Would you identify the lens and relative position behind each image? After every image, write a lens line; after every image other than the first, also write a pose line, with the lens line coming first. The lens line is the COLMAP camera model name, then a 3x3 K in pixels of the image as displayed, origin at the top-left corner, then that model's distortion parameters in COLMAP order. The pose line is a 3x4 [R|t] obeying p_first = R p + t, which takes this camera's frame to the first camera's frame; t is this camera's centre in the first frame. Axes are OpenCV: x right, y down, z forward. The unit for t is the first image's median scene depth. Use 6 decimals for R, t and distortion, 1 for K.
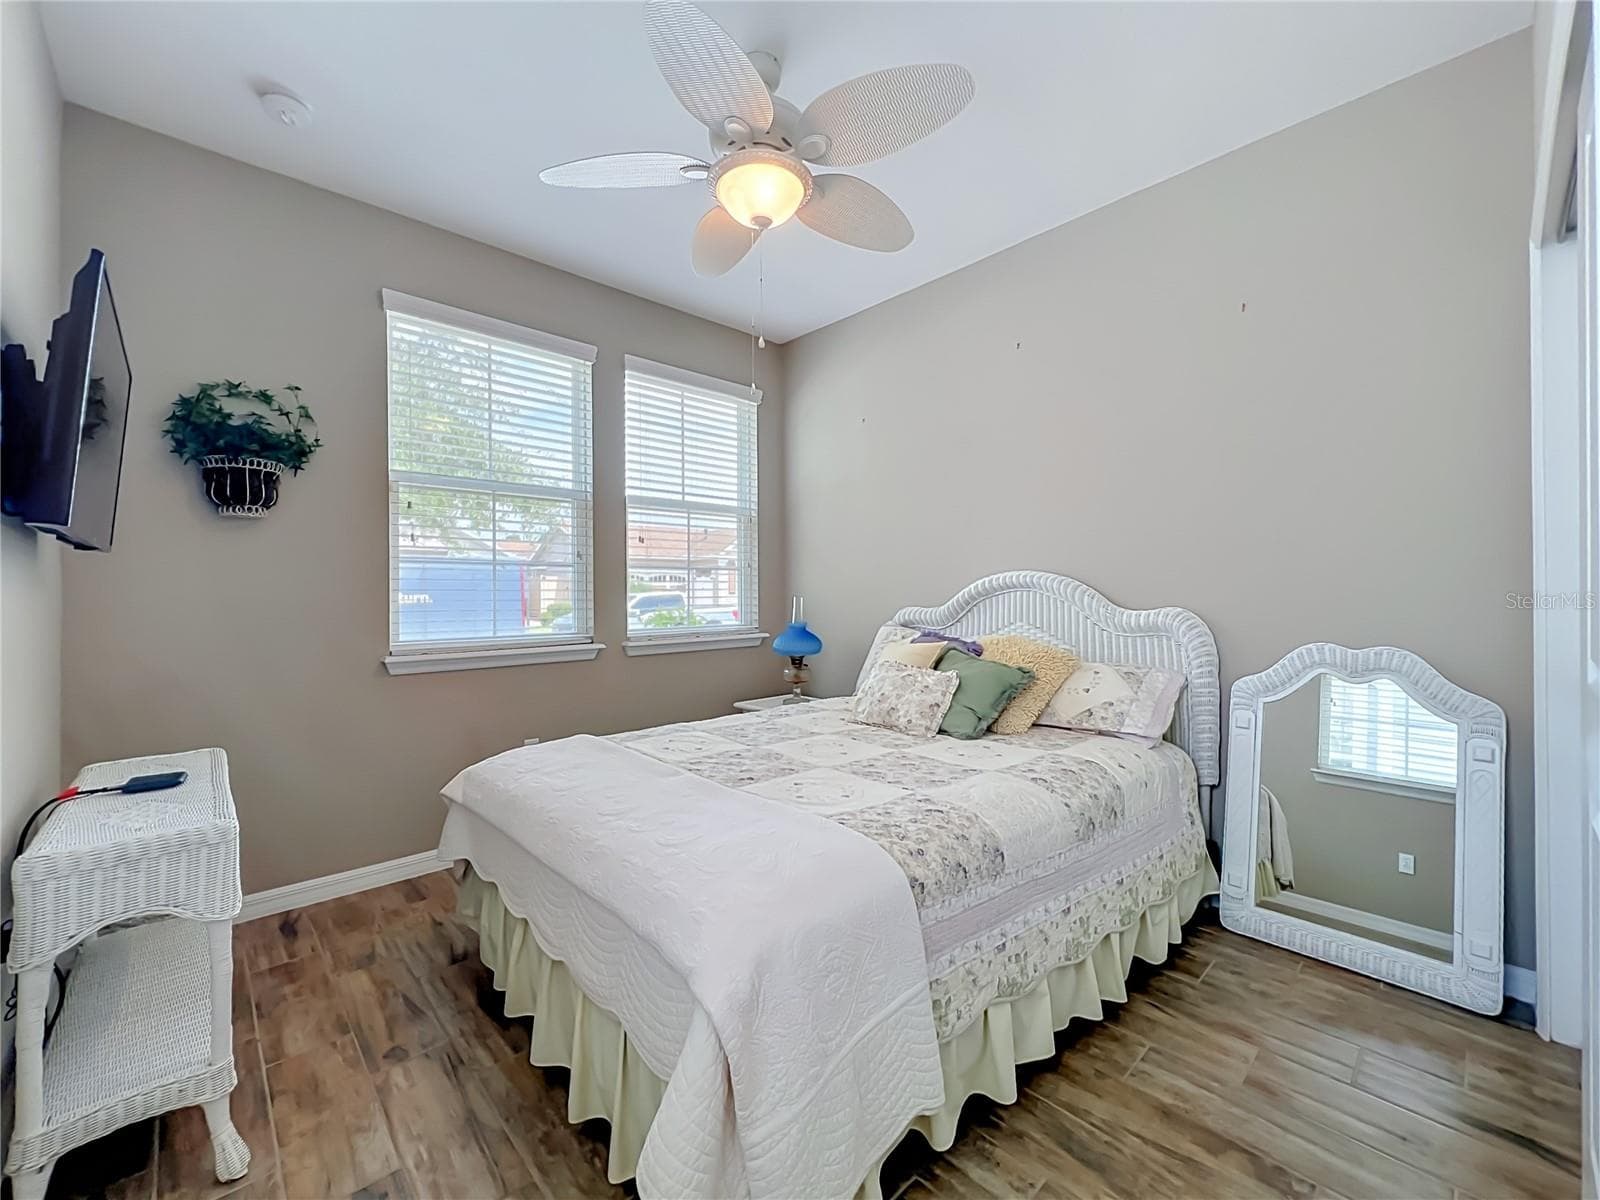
lens RADIAL K [[659.1, 0, 799.0], [0, 659.1, 594.1], [0, 0, 1]] dist [0.000247, 0.000132]
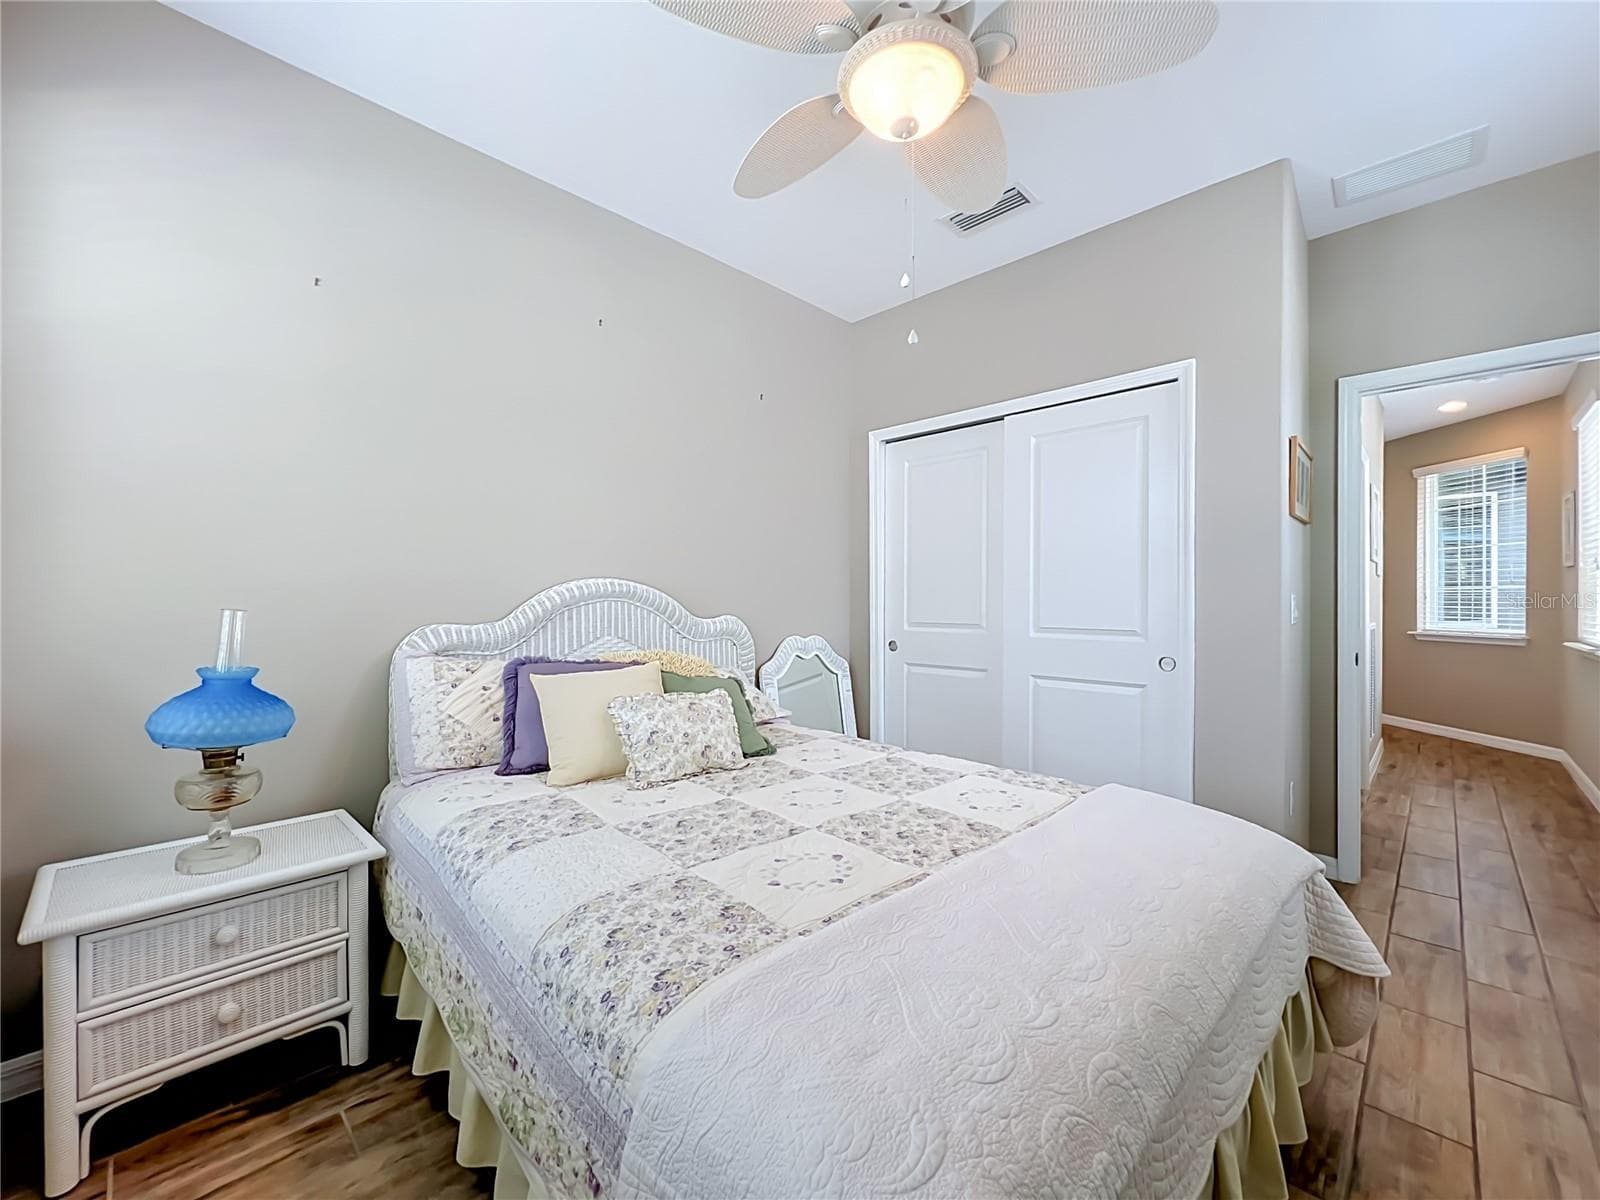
lens RADIAL K [[659.1, 0, 799.5], [0, 659.1, 603.6], [0, 0, 1]] dist [0.000247, 0.000132]
pose [[-0.026897, 0.000465, 0.999638, -0.638517], [0.005994, 0.999982, -0.000304, 0.001263], [-0.999620, 0.005984, -0.026900, 0.882886]]
